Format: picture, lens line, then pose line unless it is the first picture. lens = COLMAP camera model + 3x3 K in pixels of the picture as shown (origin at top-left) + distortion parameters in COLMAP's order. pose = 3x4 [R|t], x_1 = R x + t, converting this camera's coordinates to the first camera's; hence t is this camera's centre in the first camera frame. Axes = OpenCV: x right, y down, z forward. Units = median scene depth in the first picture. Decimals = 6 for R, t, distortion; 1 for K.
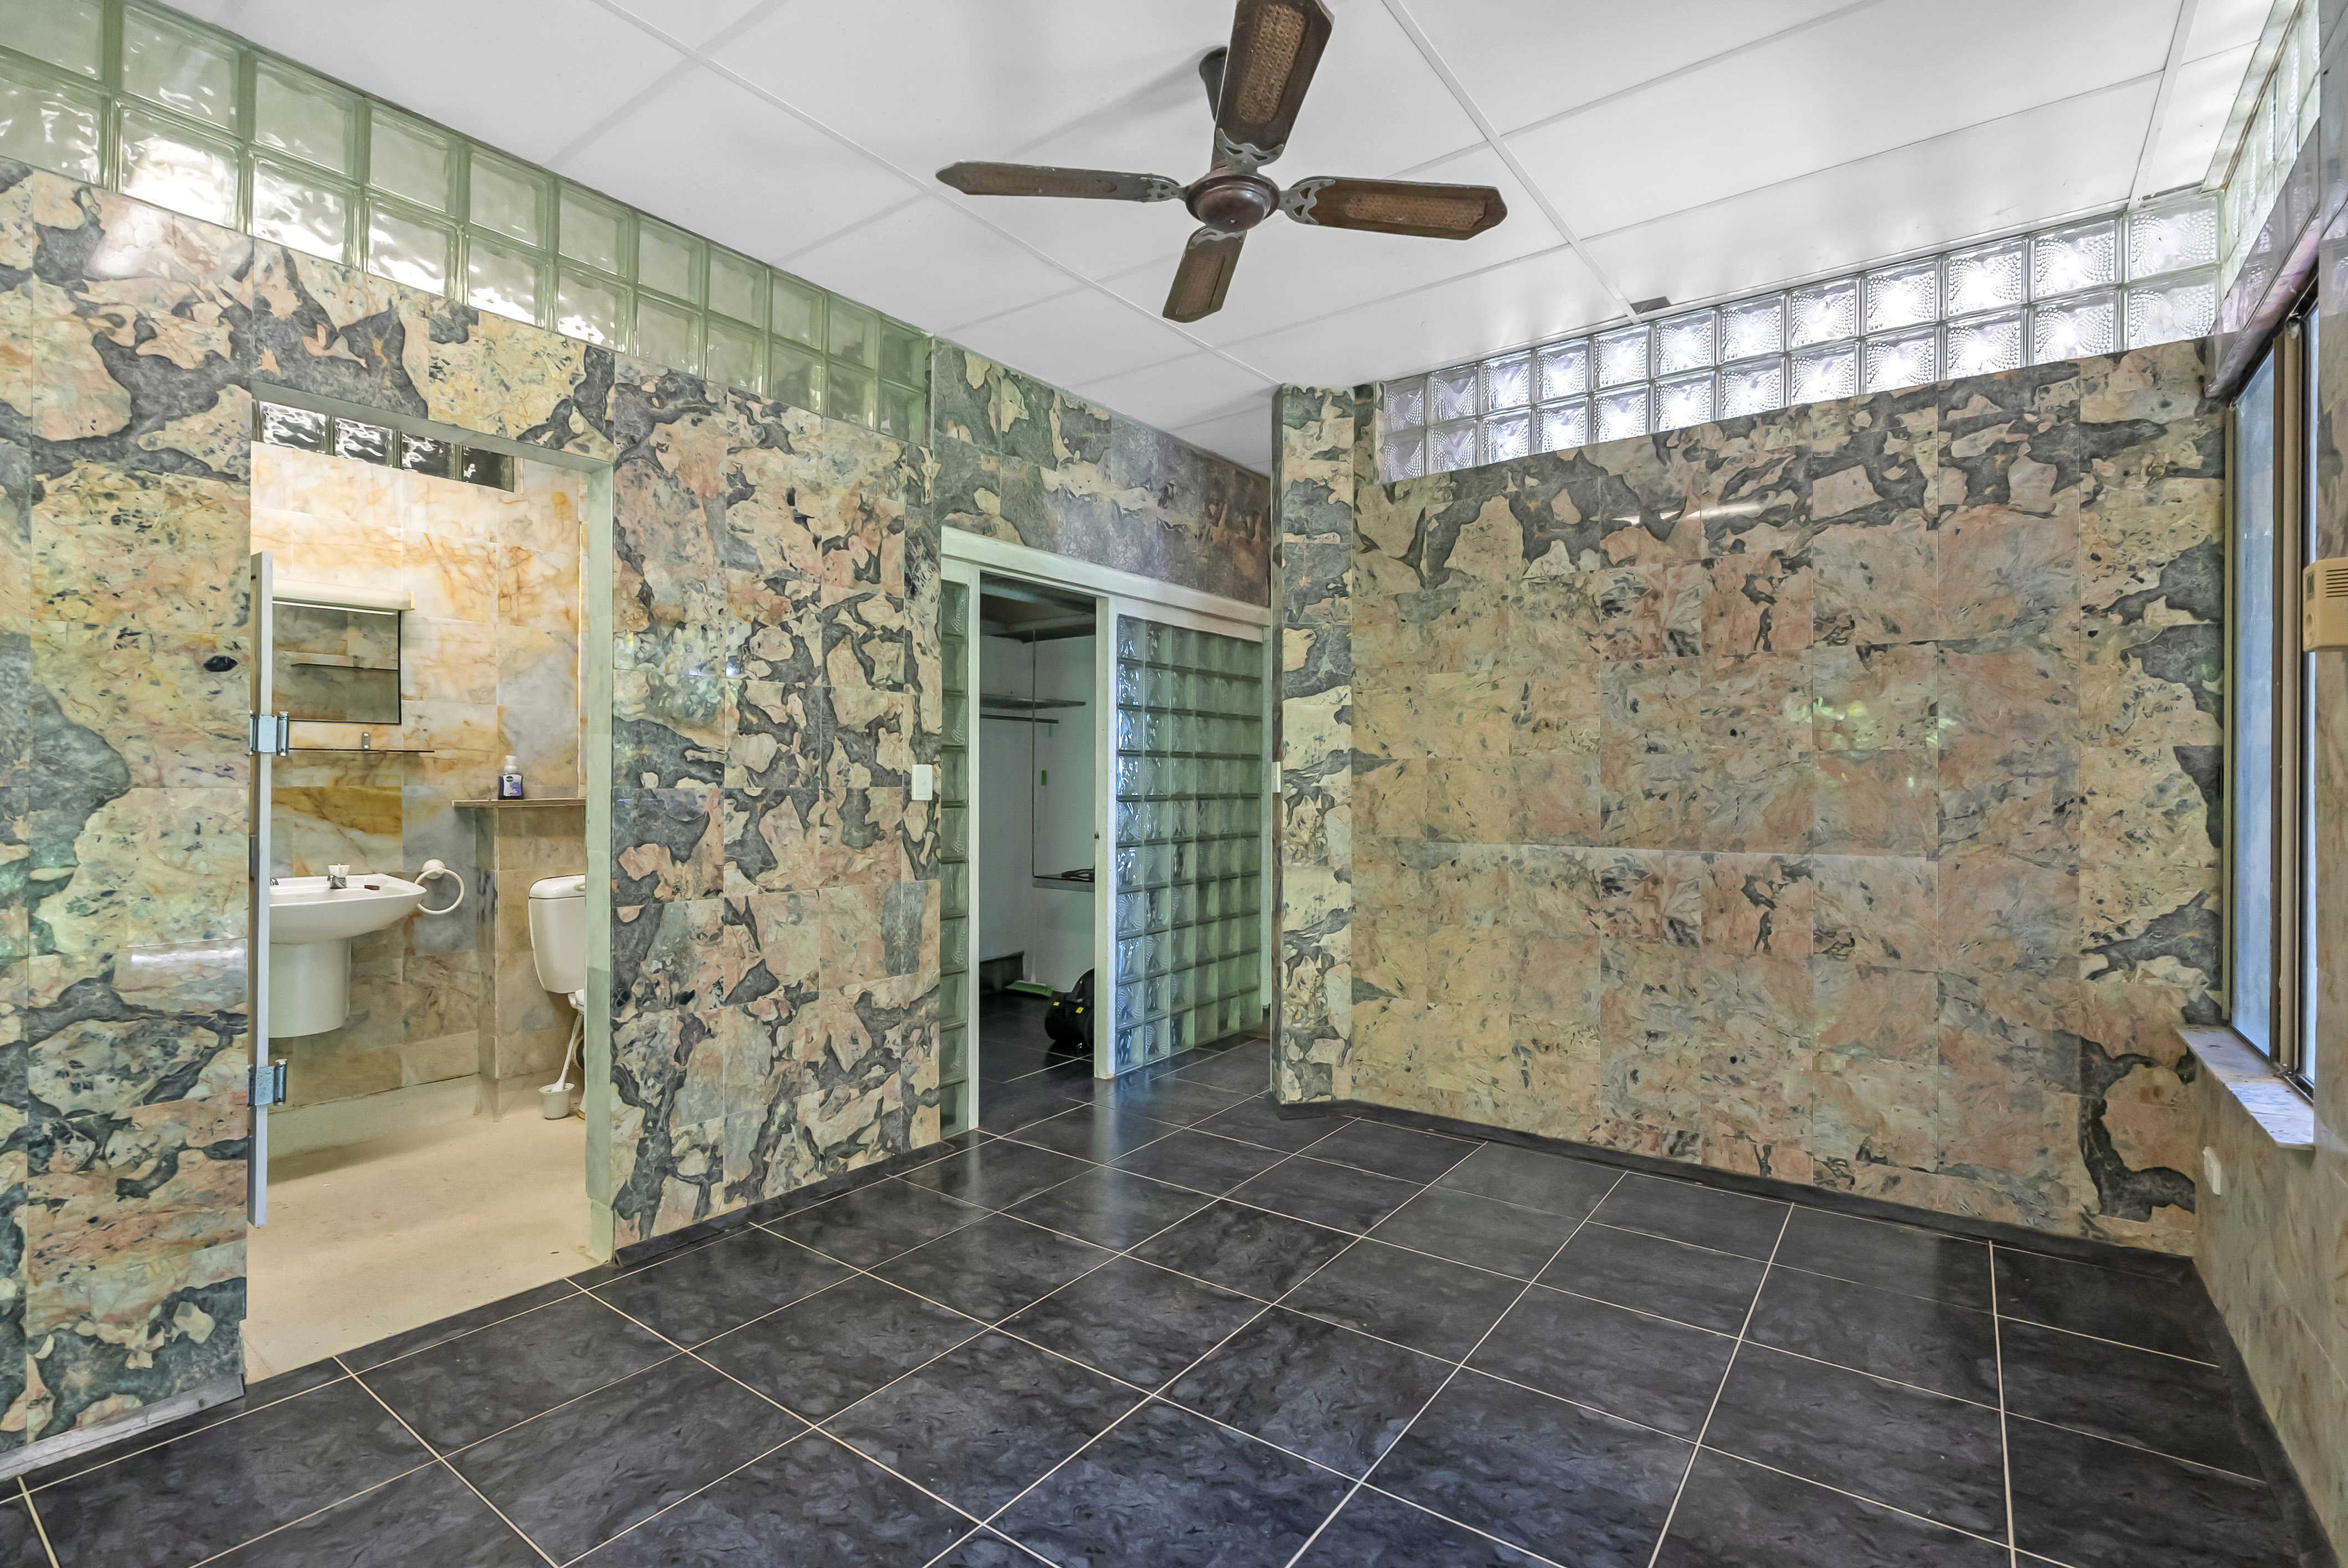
lens RADIAL K [[1060.8, 0, 1172.9], [0, 1060.8, 793.5], [0, 0, 1]] dist [-0.001740, 0.000034]
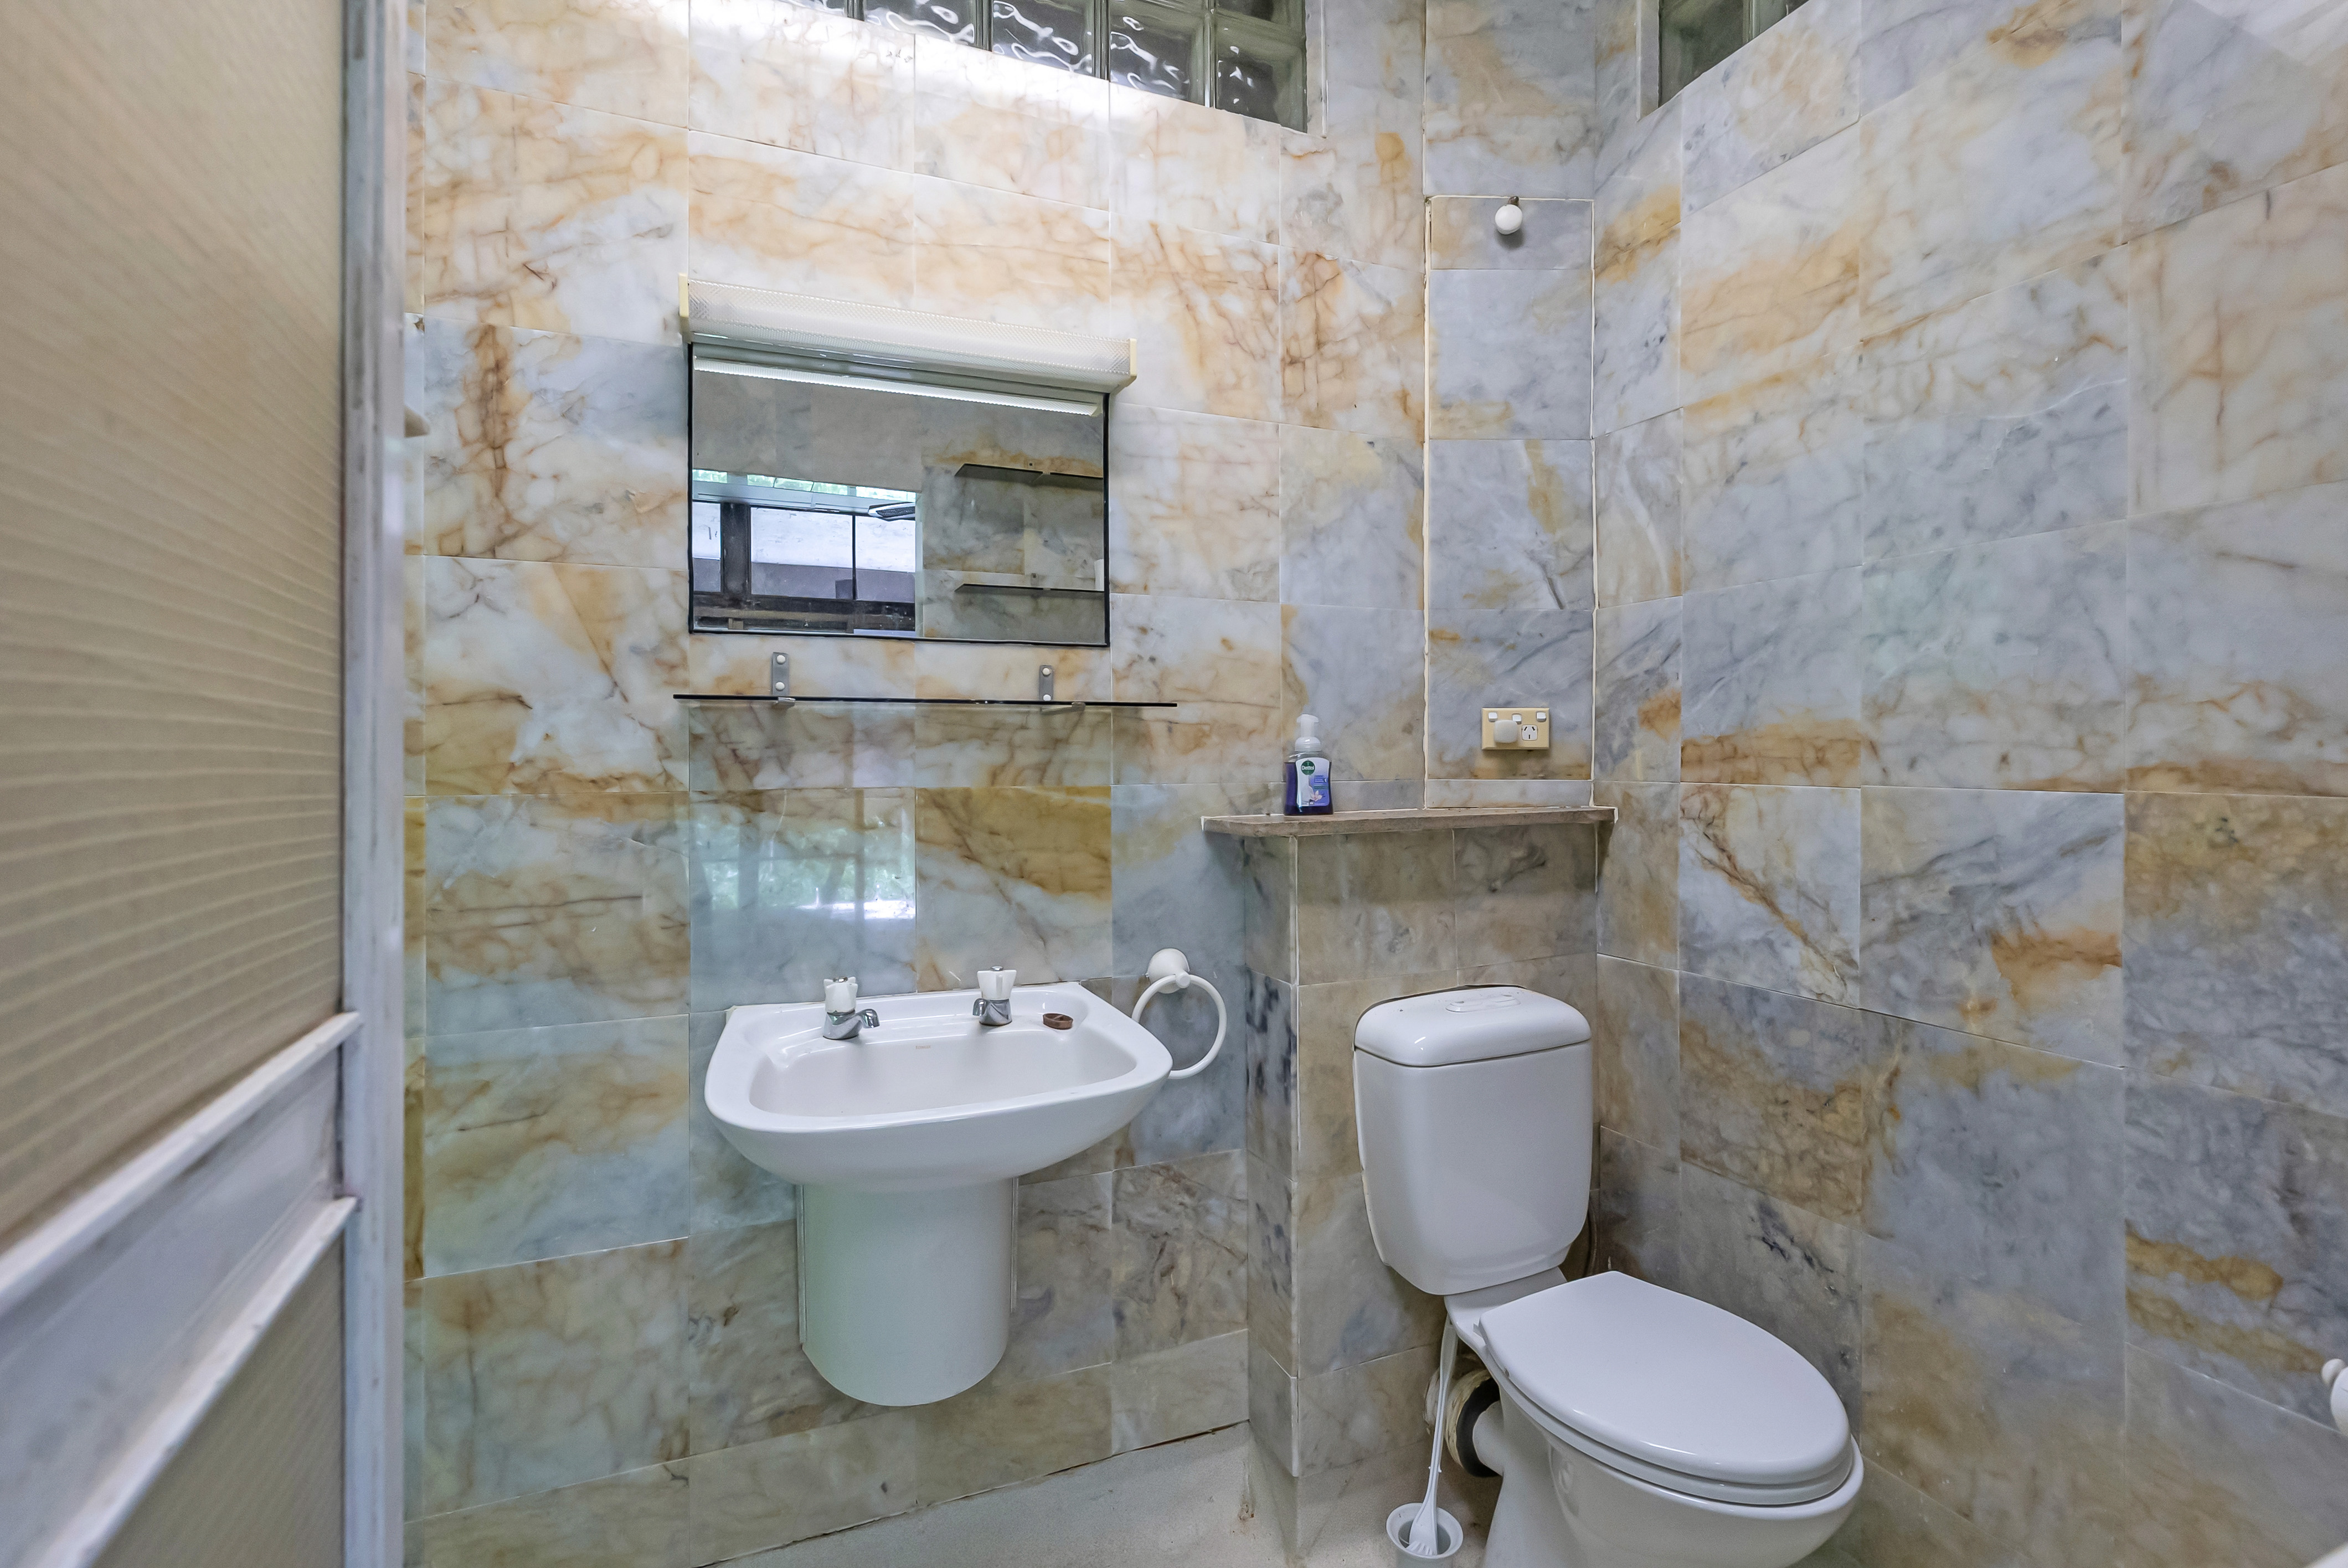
lens RADIAL K [[1060.8, 0, 1171.4], [0, 1060.8, 777.3], [0, 0, 1]] dist [-0.001740, 0.000034]
pose [[0.860395, -0.000230, -0.509628, -0.462430], [0.000440, 1.000000, 0.000291, -0.010185], [0.509628, -0.000475, 0.860395, 0.608318]]
